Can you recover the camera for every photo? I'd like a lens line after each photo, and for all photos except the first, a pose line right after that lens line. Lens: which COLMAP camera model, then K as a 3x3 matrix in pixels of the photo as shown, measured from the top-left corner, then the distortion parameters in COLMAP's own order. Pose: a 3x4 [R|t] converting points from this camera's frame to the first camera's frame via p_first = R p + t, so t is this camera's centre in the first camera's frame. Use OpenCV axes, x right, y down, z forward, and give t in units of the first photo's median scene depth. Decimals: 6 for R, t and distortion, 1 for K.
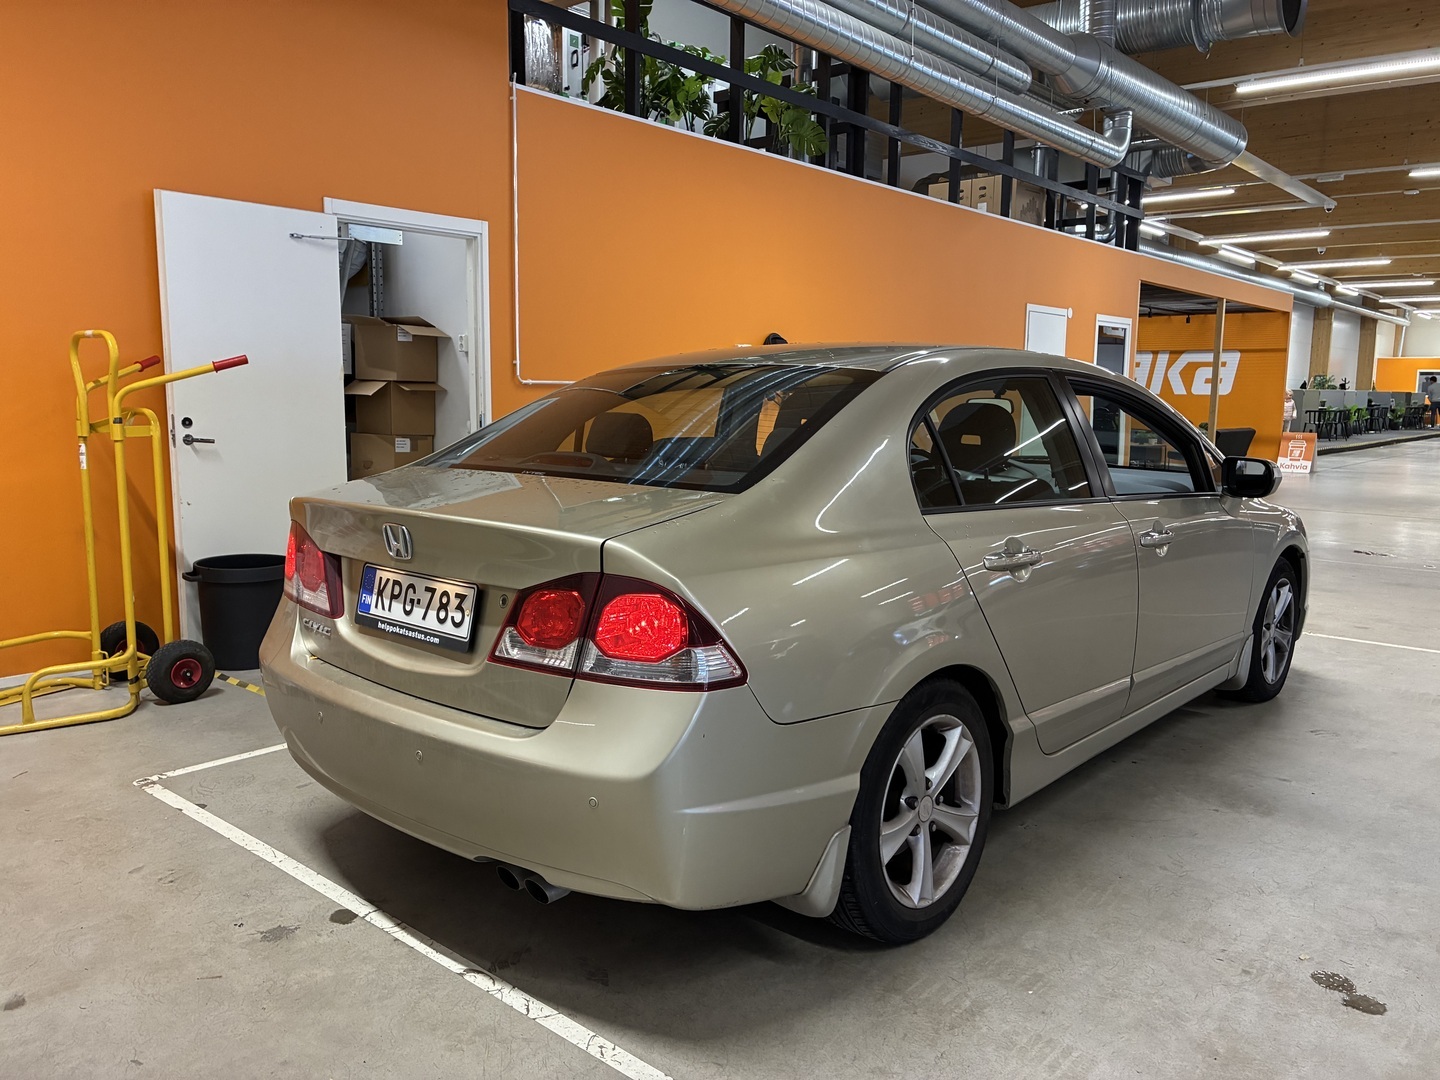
lens RADIAL K [[1100.9, 0, 734.2], [0, 1100.9, 544.9], [0, 0, 1]] dist [0.009138, 0.008924]
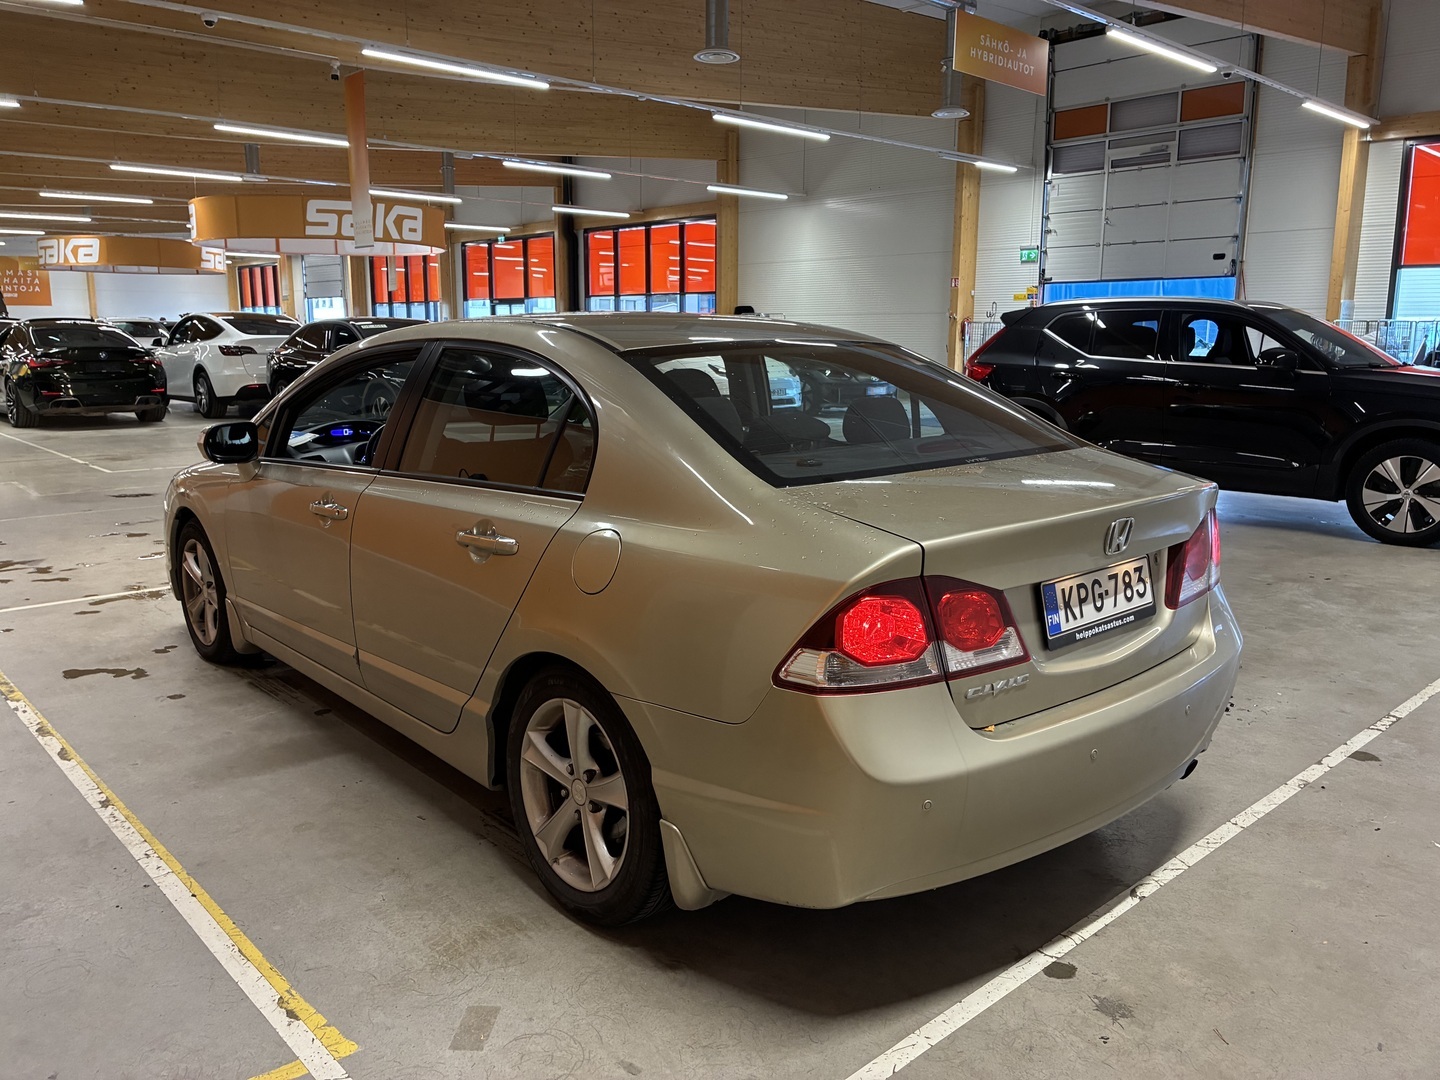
lens RADIAL K [[1082.7, 0, 720.0], [0, 1082.7, 540.0], [0, 0, 1]] dist [-0.004441, -0.011416]
pose [[0.125201, -0.198620, 0.972047, -1.265309], [0.134754, 0.974081, 0.181679, -0.218715], [-0.982938, 0.108241, 0.148720, 1.187326]]
